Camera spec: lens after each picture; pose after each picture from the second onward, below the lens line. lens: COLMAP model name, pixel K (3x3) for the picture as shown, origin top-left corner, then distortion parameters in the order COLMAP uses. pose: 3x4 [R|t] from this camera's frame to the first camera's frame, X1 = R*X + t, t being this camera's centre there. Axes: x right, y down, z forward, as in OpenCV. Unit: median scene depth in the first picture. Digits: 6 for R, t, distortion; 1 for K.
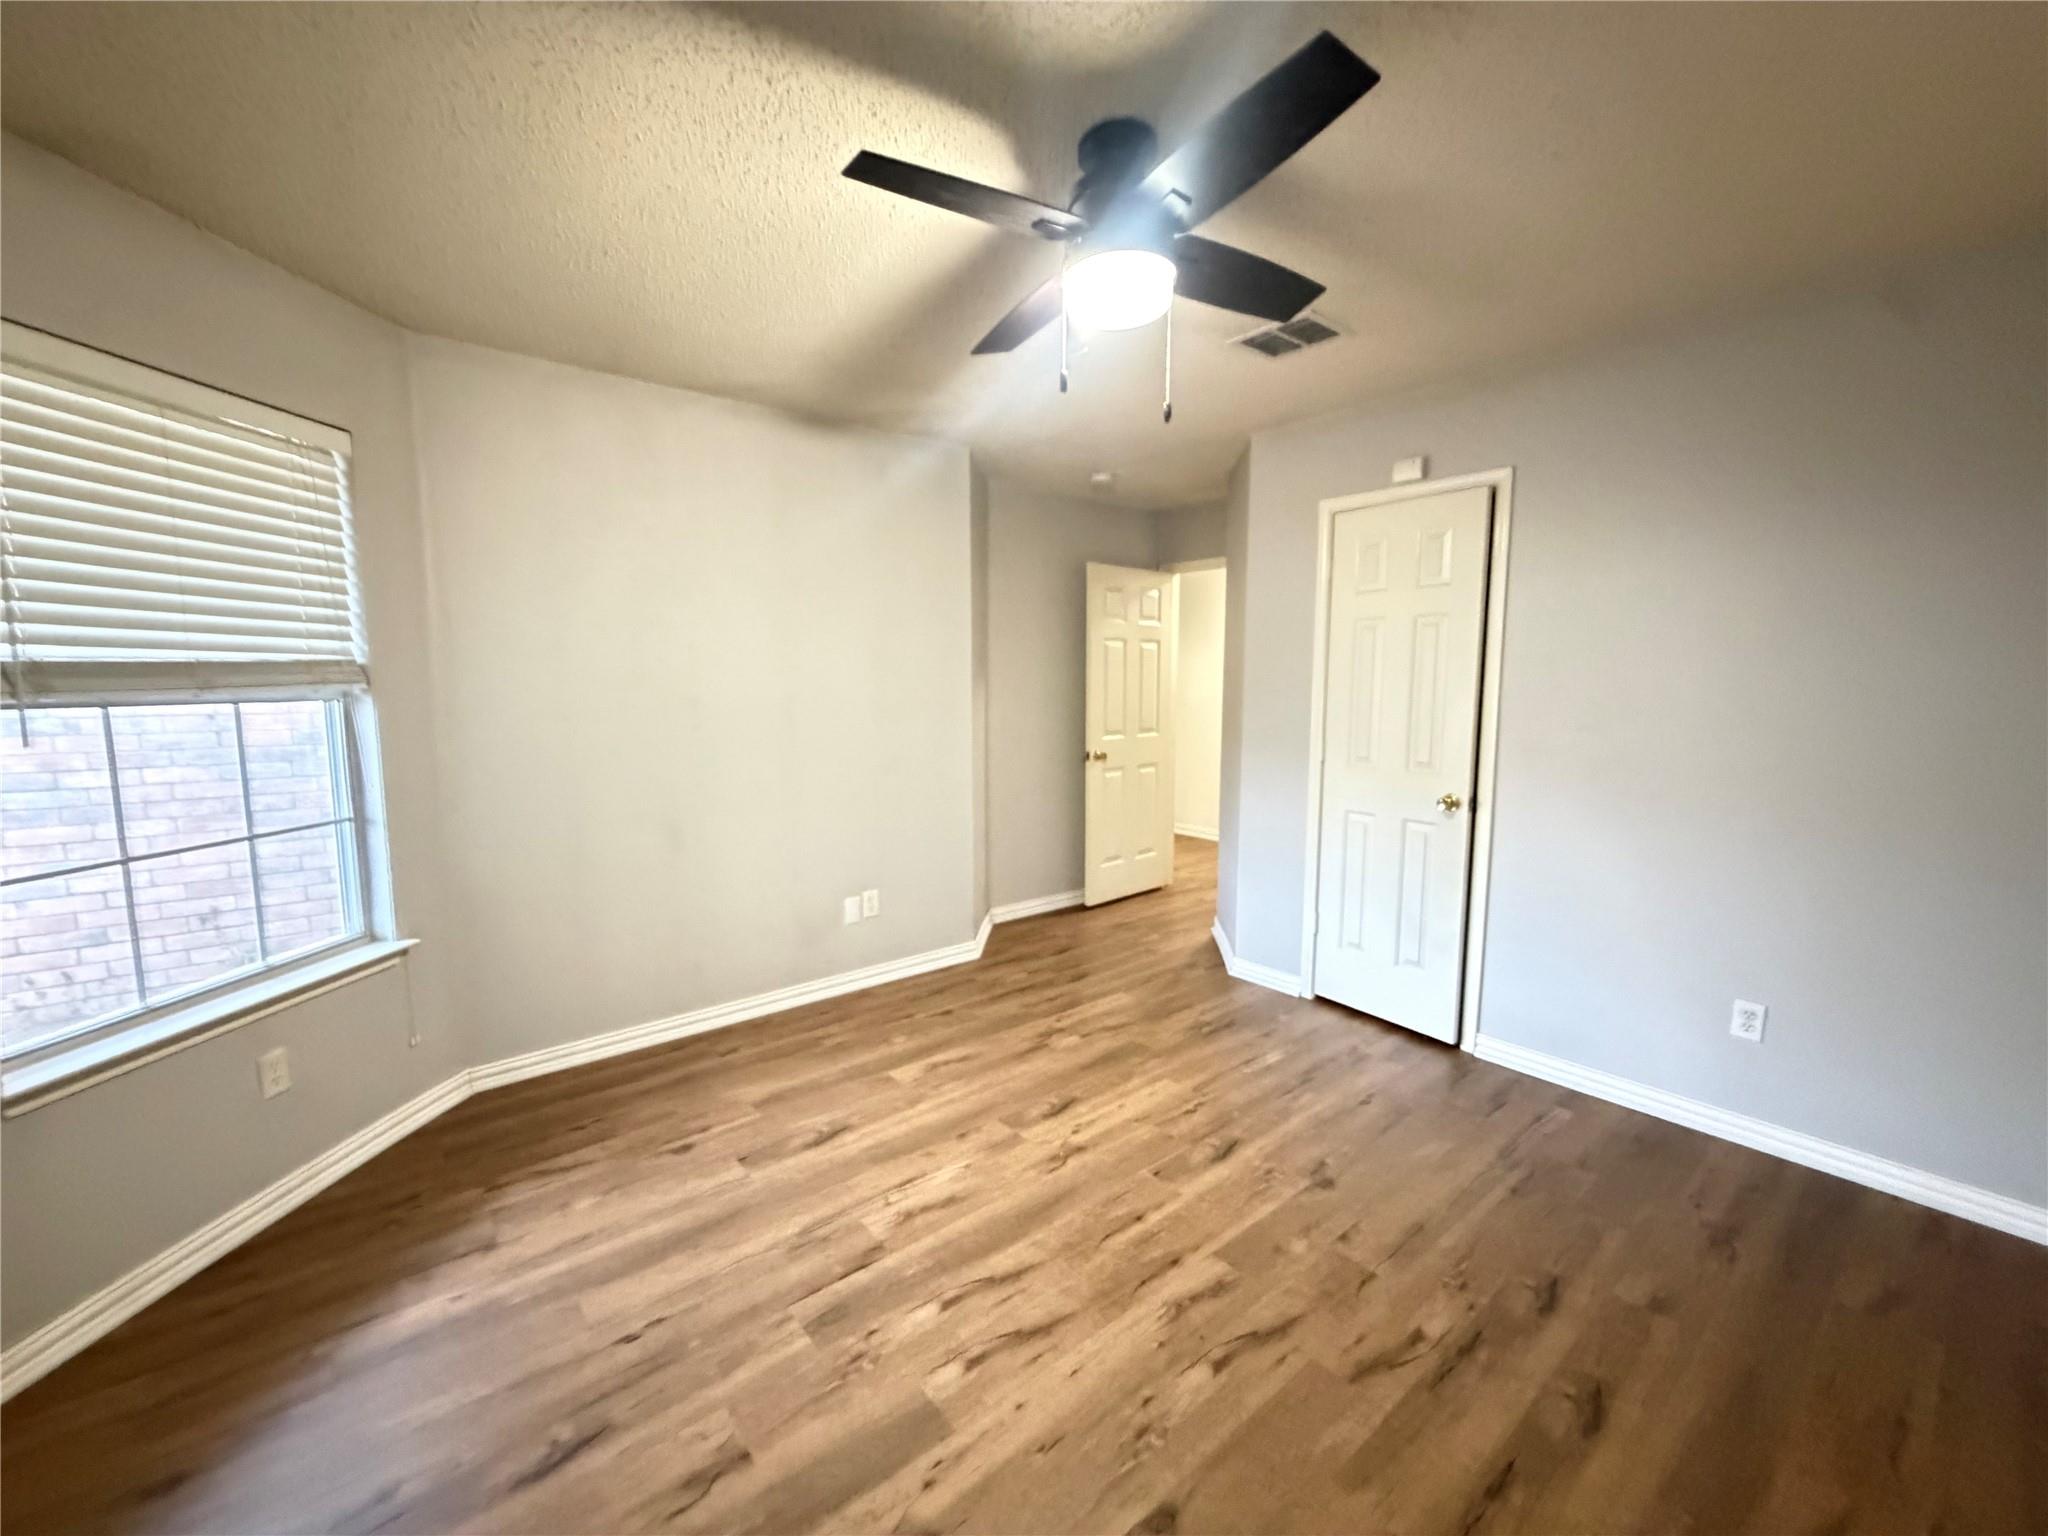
lens RADIAL K [[821.1, 0, 1021.8], [0, 821.1, 769.6], [0, 0, 1]] dist [-0.001035, -0.000297]
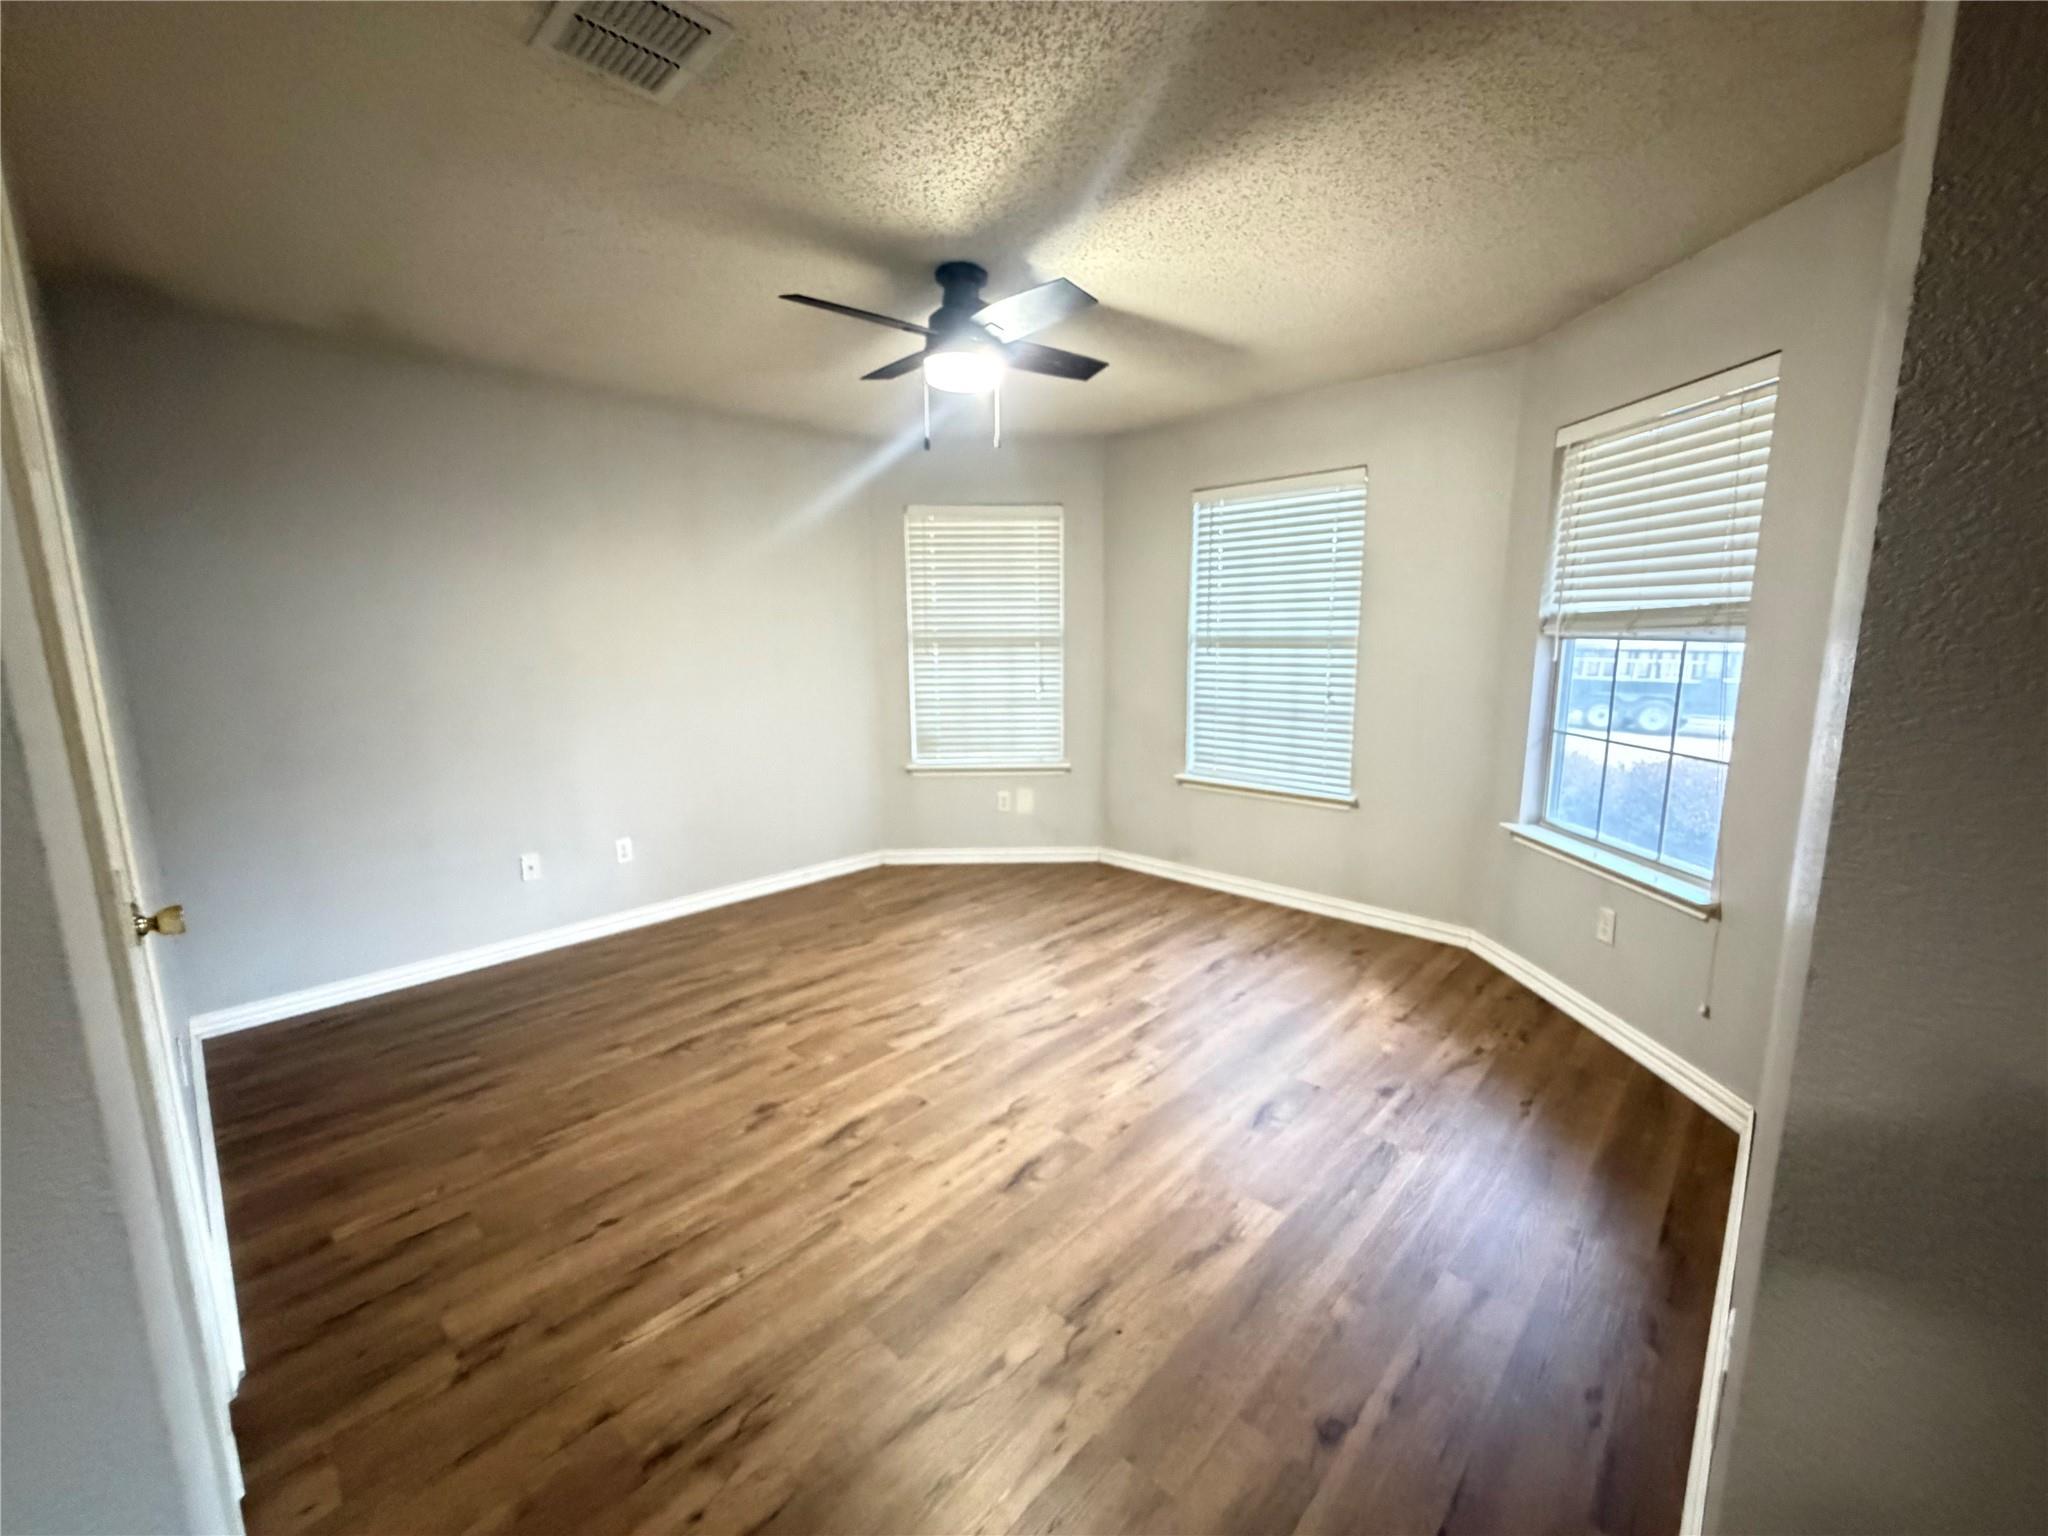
lens RADIAL K [[821.1, 0, 1022.0], [0, 821.1, 767.6], [0, 0, 1]] dist [-0.001035, -0.000297]
pose [[-0.991624, 0.031797, -0.125187, 0.154593], [-0.004093, 0.961001, 0.276516, -0.211501], [0.129097, 0.274712, -0.952821, 1.884962]]
